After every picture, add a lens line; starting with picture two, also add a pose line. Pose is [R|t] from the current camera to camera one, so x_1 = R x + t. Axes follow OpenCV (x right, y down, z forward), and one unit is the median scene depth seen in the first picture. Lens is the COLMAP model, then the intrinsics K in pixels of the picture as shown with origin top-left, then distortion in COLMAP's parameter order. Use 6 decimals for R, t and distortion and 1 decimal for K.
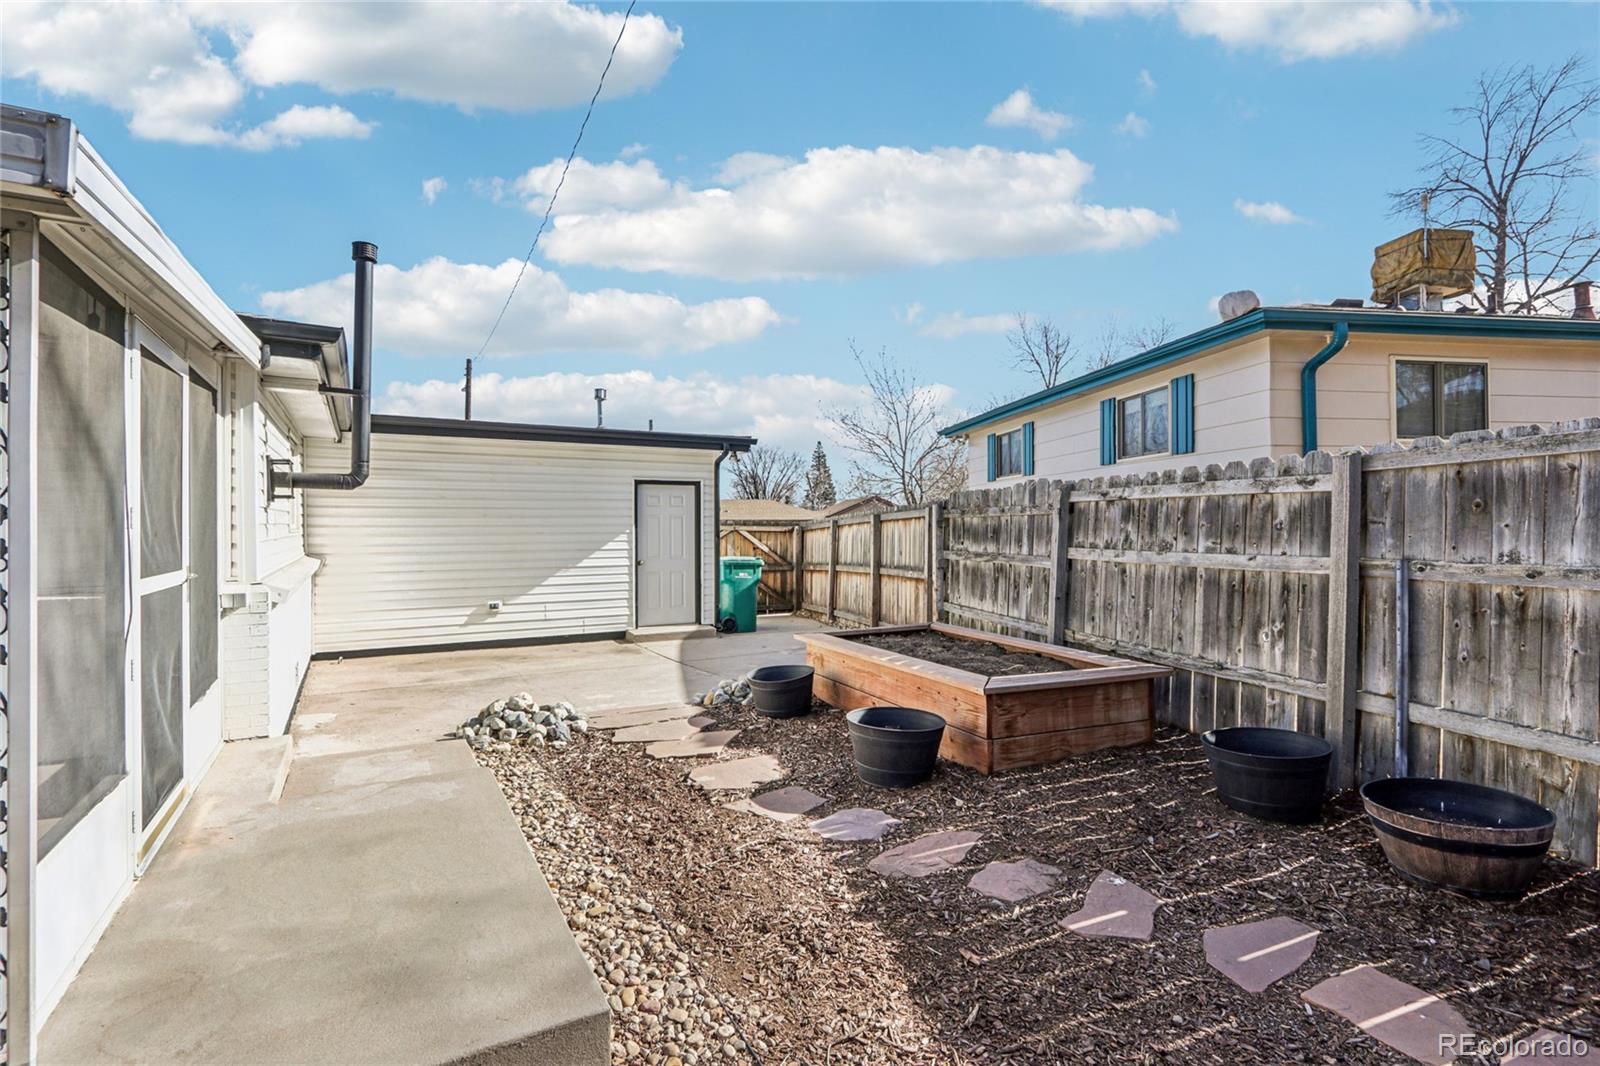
lens RADIAL K [[740.6, 0, 781.5], [0, 740.6, 519.6], [0, 0, 1]] dist [-0.014316, -0.000092]
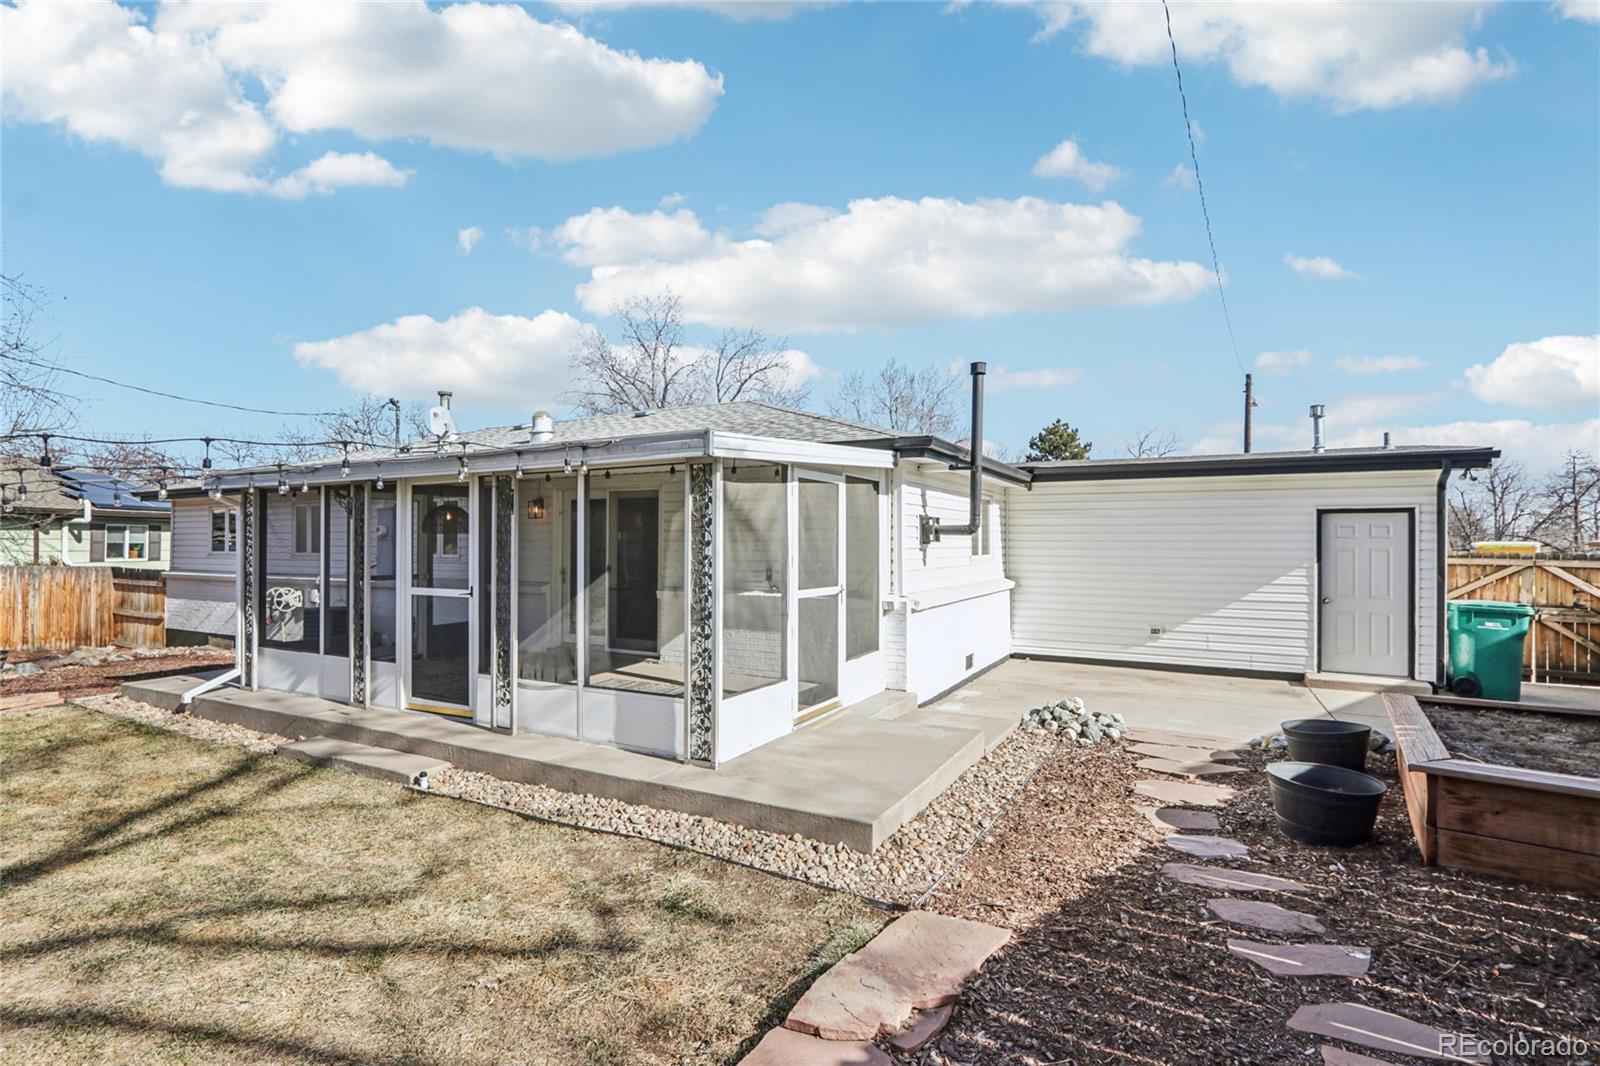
lens RADIAL K [[774.3, 0, 795.0], [0, 774.3, 538.1], [0, 0, 1]] dist [-0.001437, -0.000083]
pose [[0.534751, -0.000272, -0.845010, 0.530128], [-0.000068, 1.000000, -0.000365, -0.035553], [0.845010, 0.000252, 0.534751, -0.103522]]
